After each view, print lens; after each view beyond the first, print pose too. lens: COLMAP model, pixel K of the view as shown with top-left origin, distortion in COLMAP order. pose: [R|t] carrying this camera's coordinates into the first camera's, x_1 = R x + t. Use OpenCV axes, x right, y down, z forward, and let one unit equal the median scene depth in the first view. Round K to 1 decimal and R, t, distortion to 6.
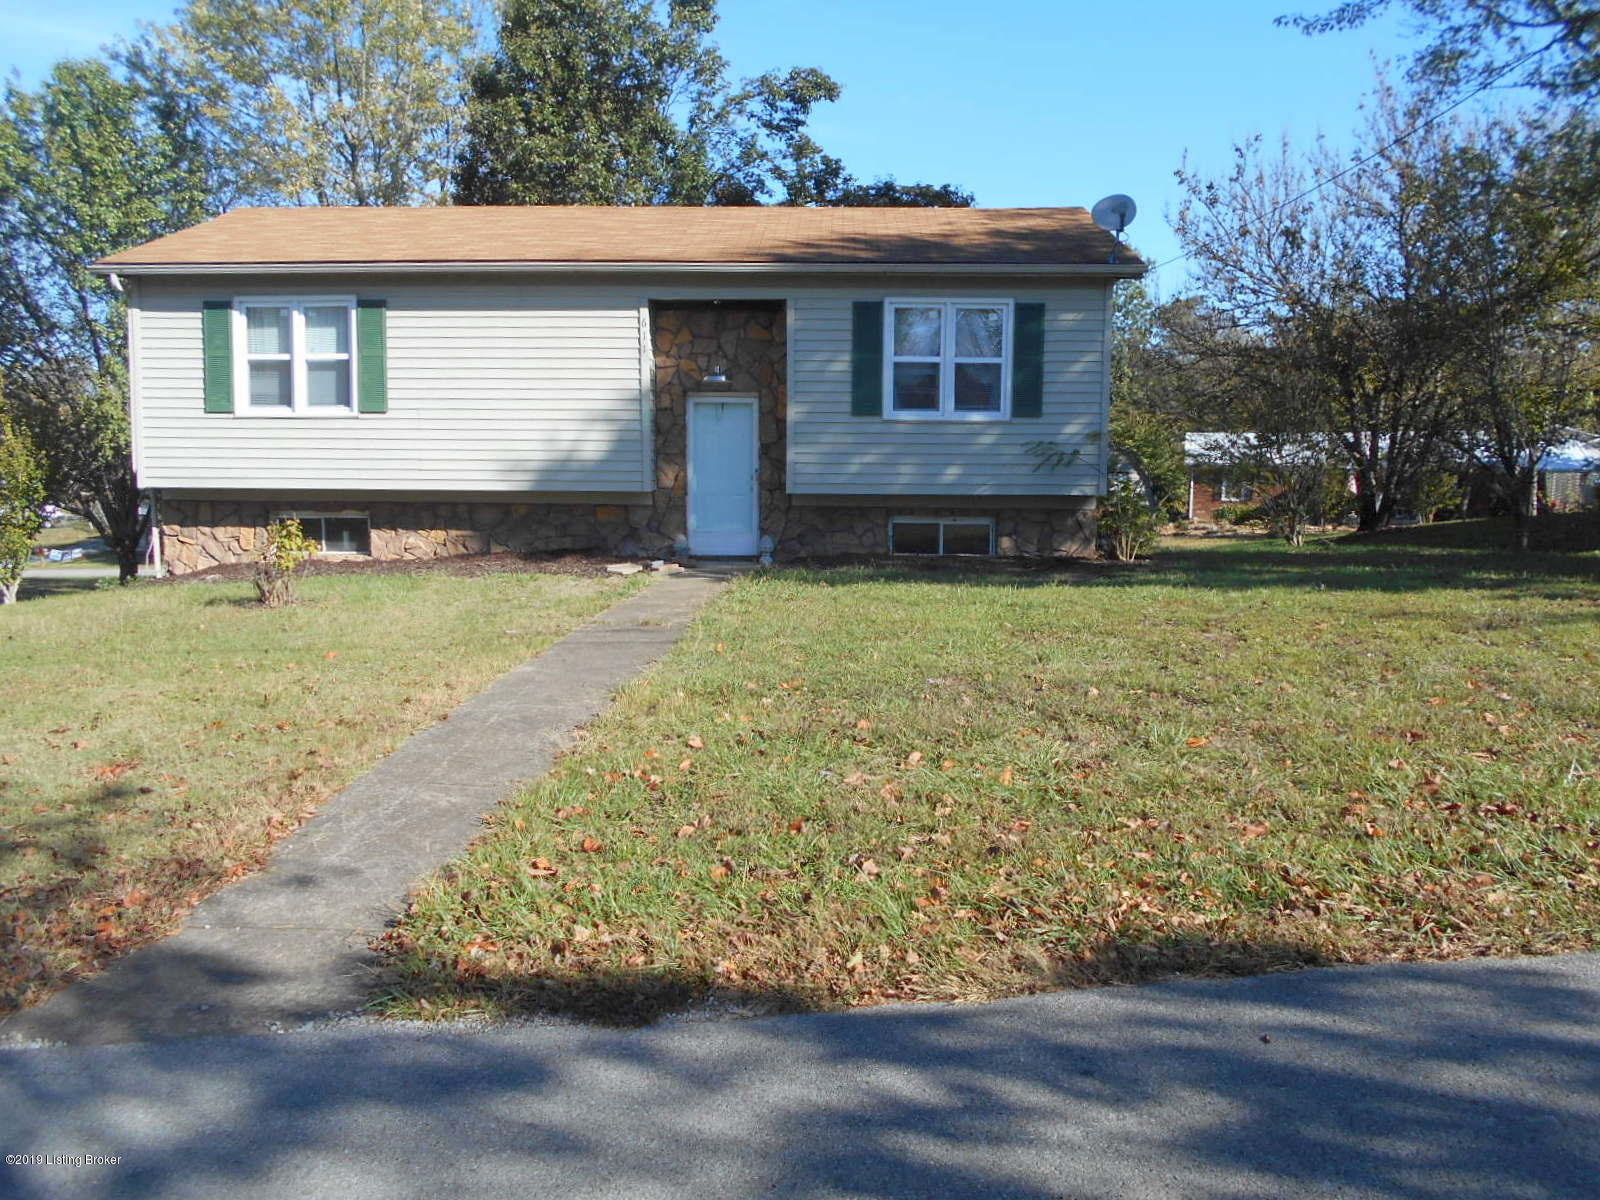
lens RADIAL K [[1211.1, 0, 792.8], [0, 1211.1, 593.9], [0, 0, 1]] dist [-0.061216, 0.026917]
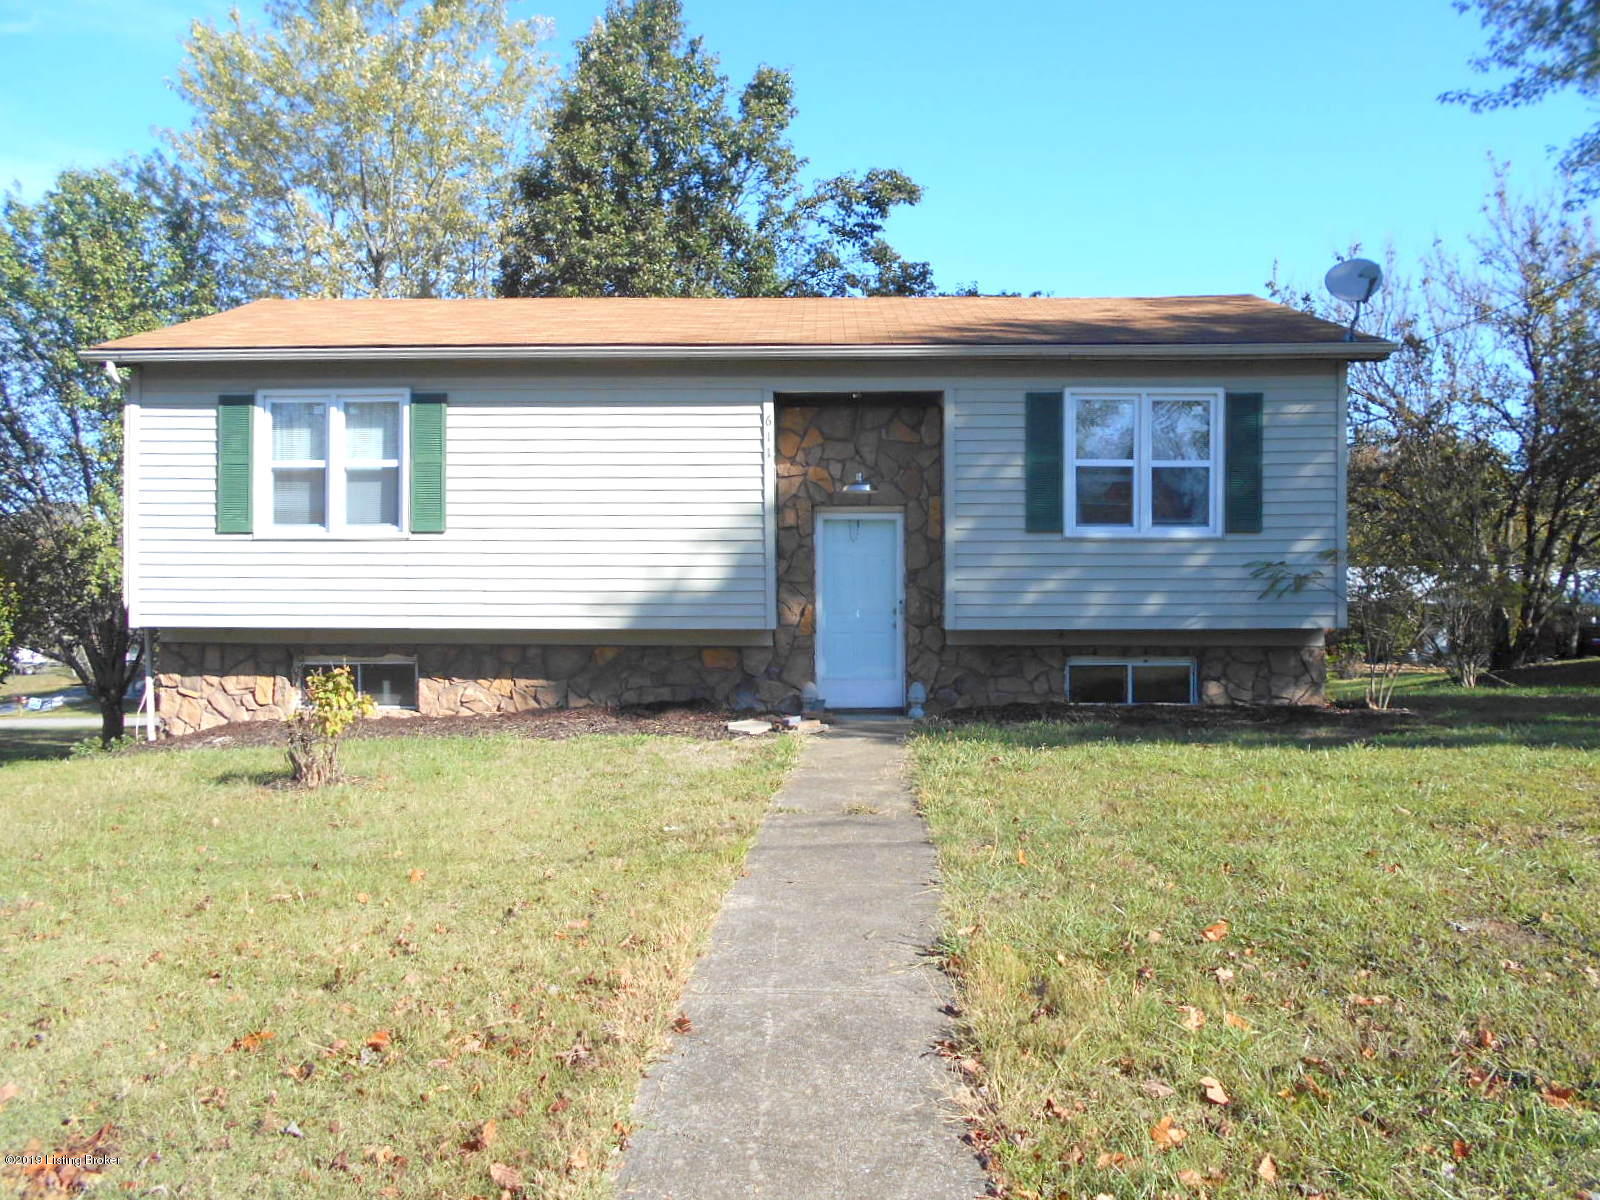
lens RADIAL K [[1211.1, 0, 794.8], [0, 1211.1, 595.4], [0, 0, 1]] dist [-0.061216, 0.026917]
pose [[0.999905, -0.006961, 0.011860, -0.111710], [0.008307, 0.993041, -0.117473, -0.012321], [-0.010959, 0.117560, 0.993005, 0.200301]]
